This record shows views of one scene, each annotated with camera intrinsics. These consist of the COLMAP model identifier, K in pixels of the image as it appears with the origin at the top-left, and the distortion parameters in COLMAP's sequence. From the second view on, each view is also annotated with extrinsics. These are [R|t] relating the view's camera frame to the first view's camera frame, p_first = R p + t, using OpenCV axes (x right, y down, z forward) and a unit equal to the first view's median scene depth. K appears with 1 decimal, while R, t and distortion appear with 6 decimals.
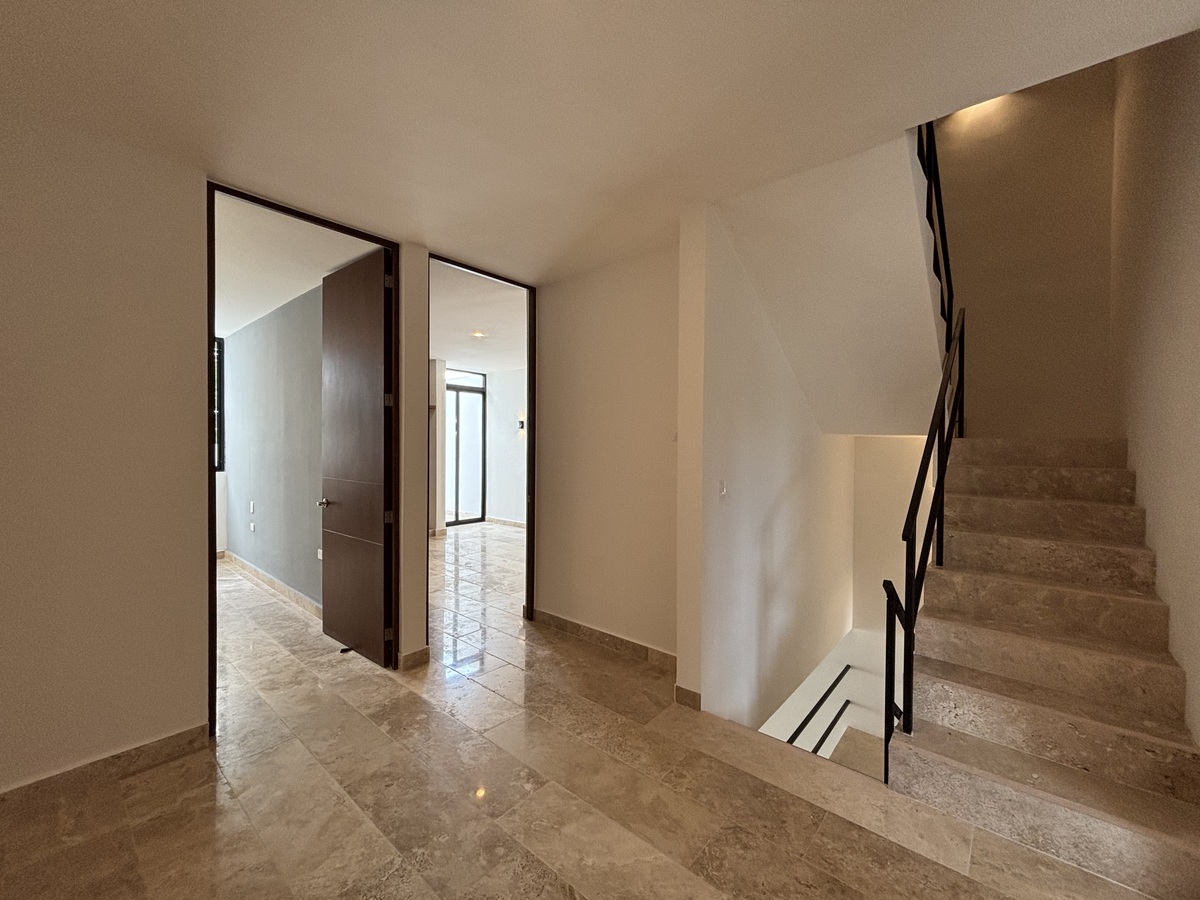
lens RADIAL K [[485.8, 0, 595.5], [0, 485.8, 448.9], [0, 0, 1]] dist [0.002691, -0.000538]
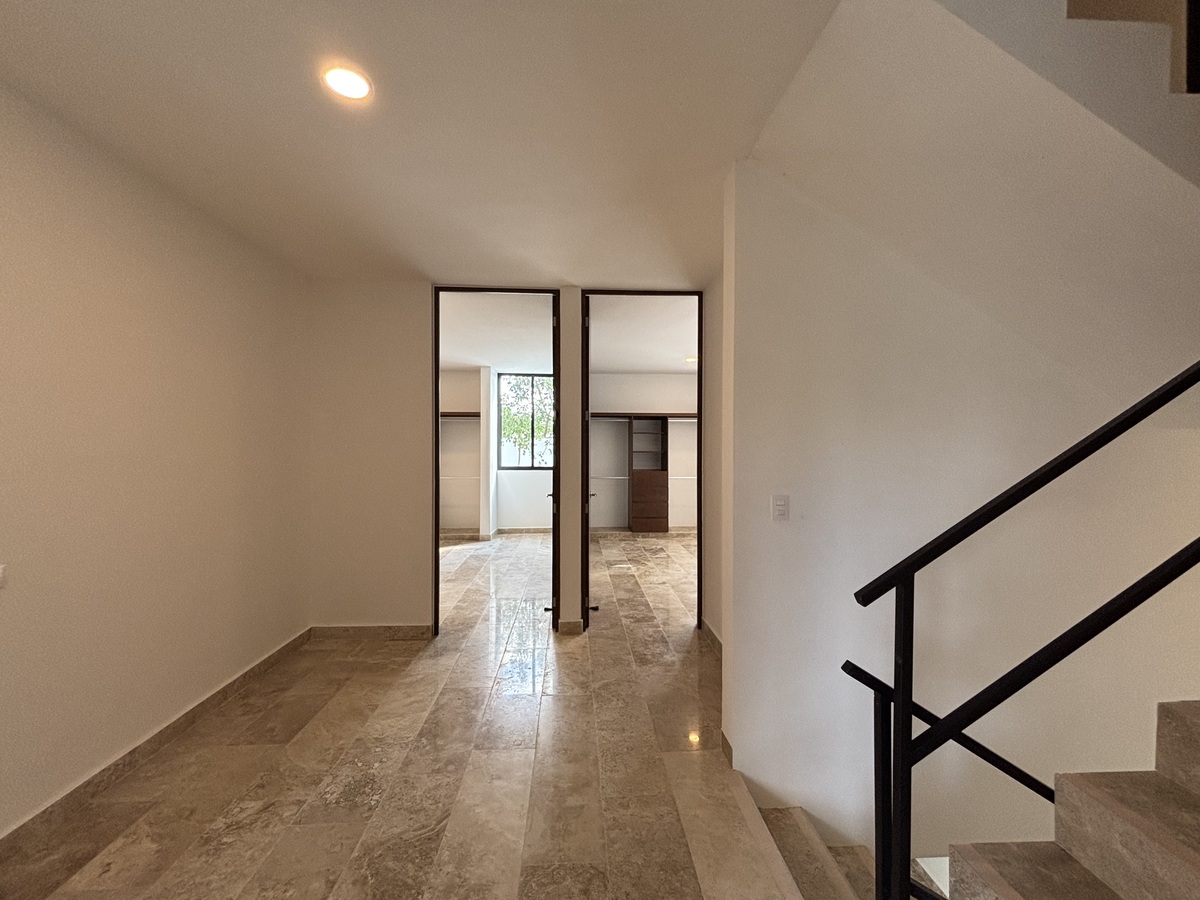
lens RADIAL K [[485.8, 0, 599.1], [0, 485.8, 449.4], [0, 0, 1]] dist [0.002691, -0.000538]
pose [[0.694814, -0.002852, -0.719184, 0.877479], [-0.004222, 0.999959, -0.008044, -0.004337], [0.719178, 0.008626, 0.694773, 0.335140]]
